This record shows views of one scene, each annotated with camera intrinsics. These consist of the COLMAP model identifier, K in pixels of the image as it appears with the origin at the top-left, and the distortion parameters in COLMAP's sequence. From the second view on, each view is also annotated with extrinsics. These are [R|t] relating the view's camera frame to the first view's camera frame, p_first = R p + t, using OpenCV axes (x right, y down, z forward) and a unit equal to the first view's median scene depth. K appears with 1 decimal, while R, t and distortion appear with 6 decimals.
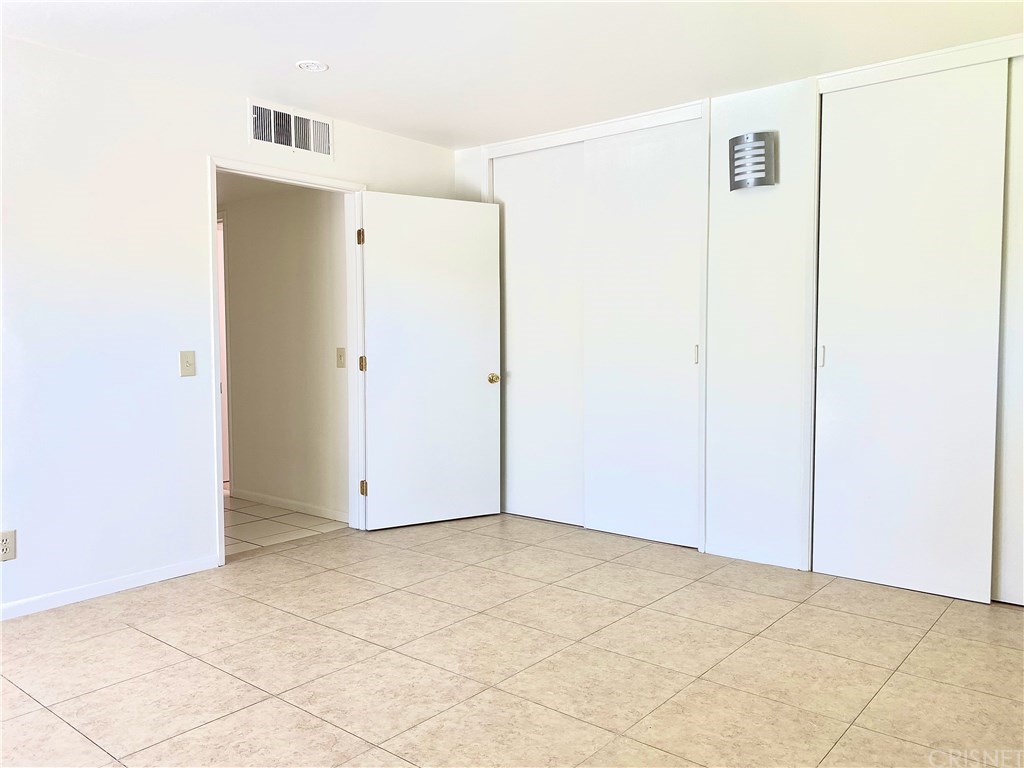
lens RADIAL K [[793.9, 0, 509.5], [0, 793.9, 381.8], [0, 0, 1]] dist [0.036673, -0.037158]
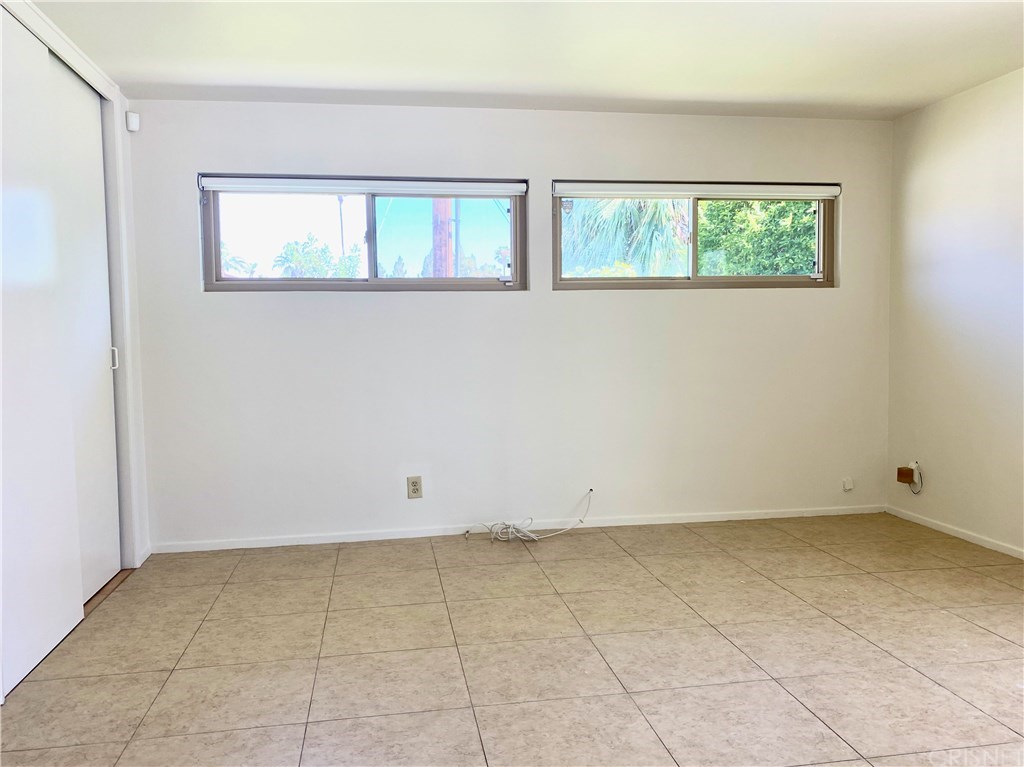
lens RADIAL K [[793.9, 0, 509.5], [0, 793.9, 381.3], [0, 0, 1]] dist [0.036673, -0.037158]
pose [[-0.754110, -0.024605, 0.656287, -0.370792], [0.055082, 0.993407, 0.100537, -0.066568], [-0.654434, 0.111966, -0.747783, 1.220888]]
